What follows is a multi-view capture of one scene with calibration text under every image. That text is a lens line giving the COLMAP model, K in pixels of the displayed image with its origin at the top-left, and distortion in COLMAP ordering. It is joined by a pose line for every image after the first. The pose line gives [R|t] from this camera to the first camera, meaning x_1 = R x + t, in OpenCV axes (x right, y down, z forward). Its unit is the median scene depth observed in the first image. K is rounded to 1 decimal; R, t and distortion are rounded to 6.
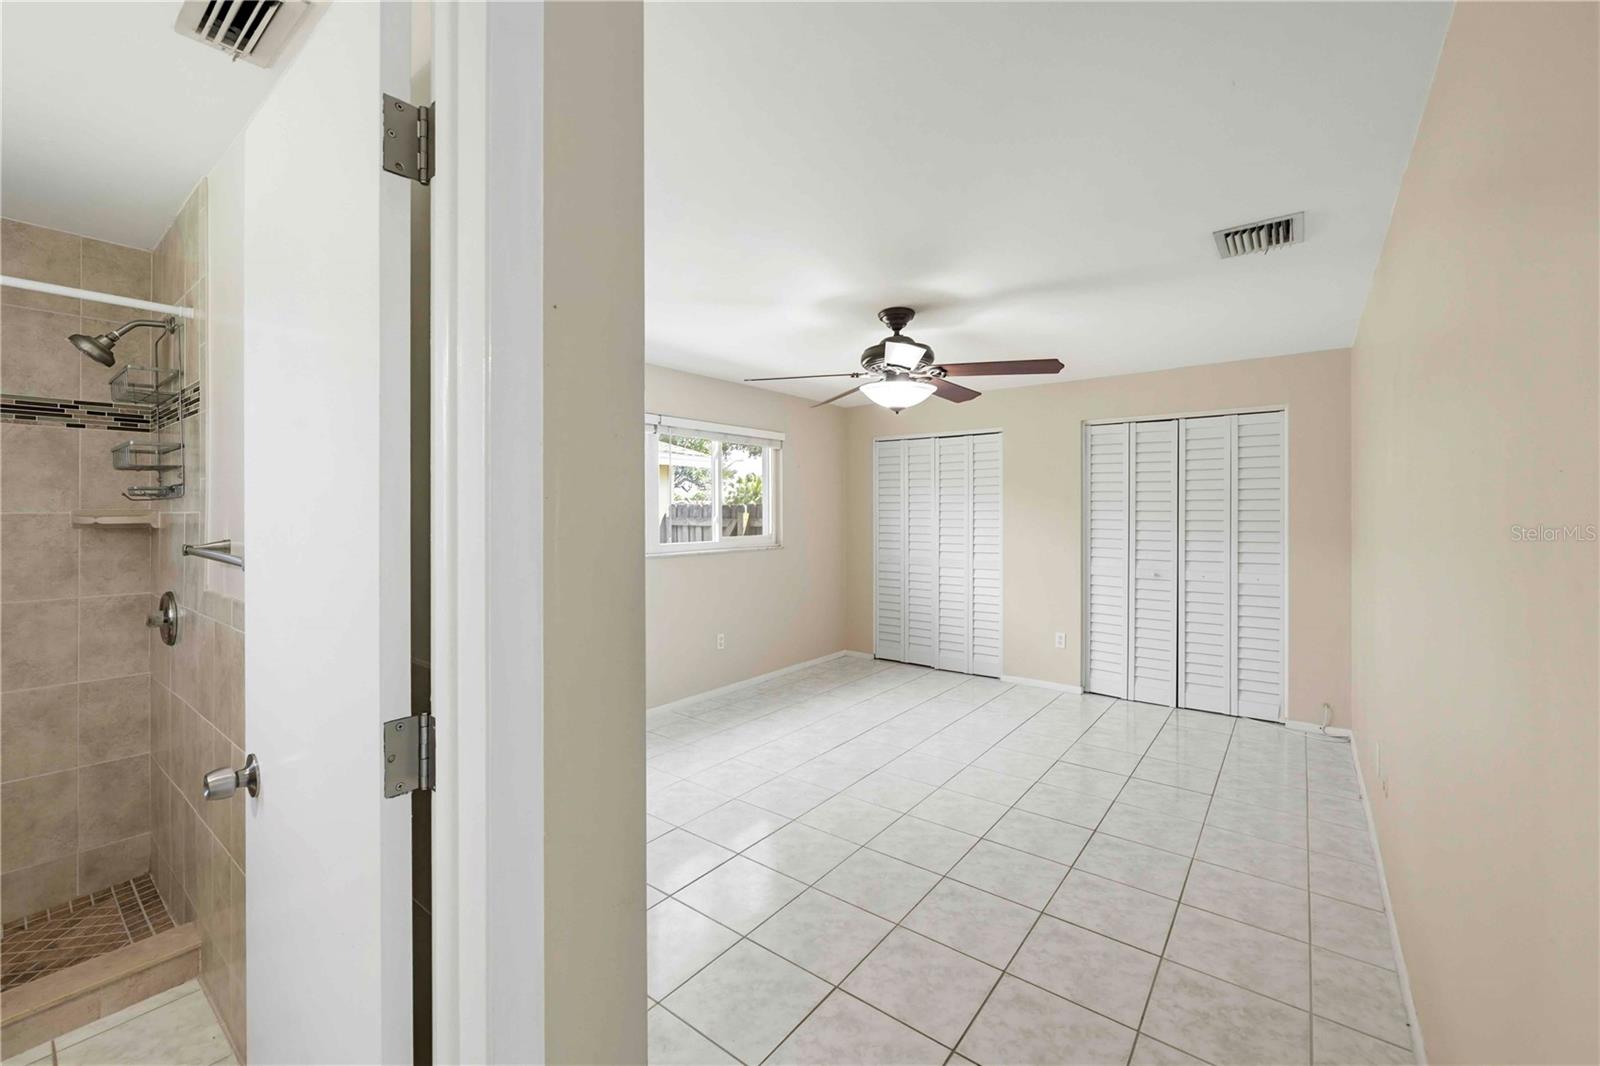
lens RADIAL K [[660.3, 0, 793.5], [0, 660.3, 506.8], [0, 0, 1]] dist [0.007467, 0.000082]
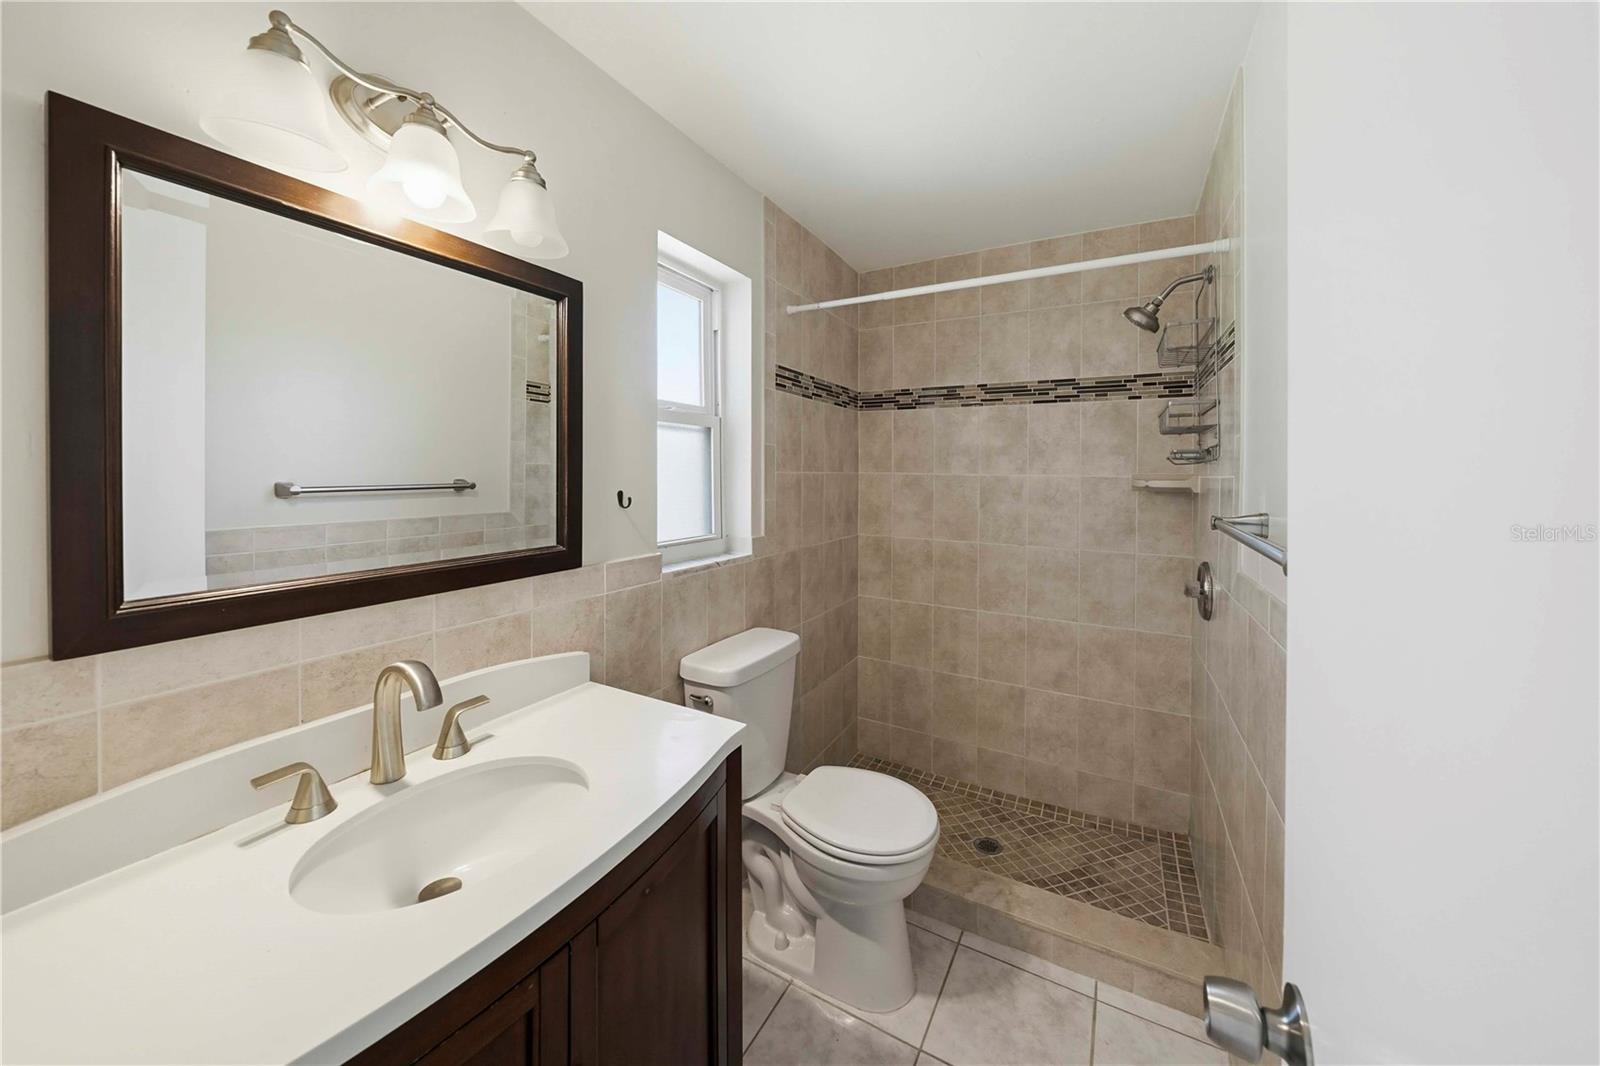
lens RADIAL K [[552.9, 0, 796.6], [0, 552.9, 475.2], [0, 0, 1]] dist [-0.013582, -0.000123]
pose [[0.147295, 0.005105, -0.989079, -0.266348], [-0.002823, 0.999985, 0.004740, 0.004567], [0.989089, 0.002094, 0.147307, 0.322076]]
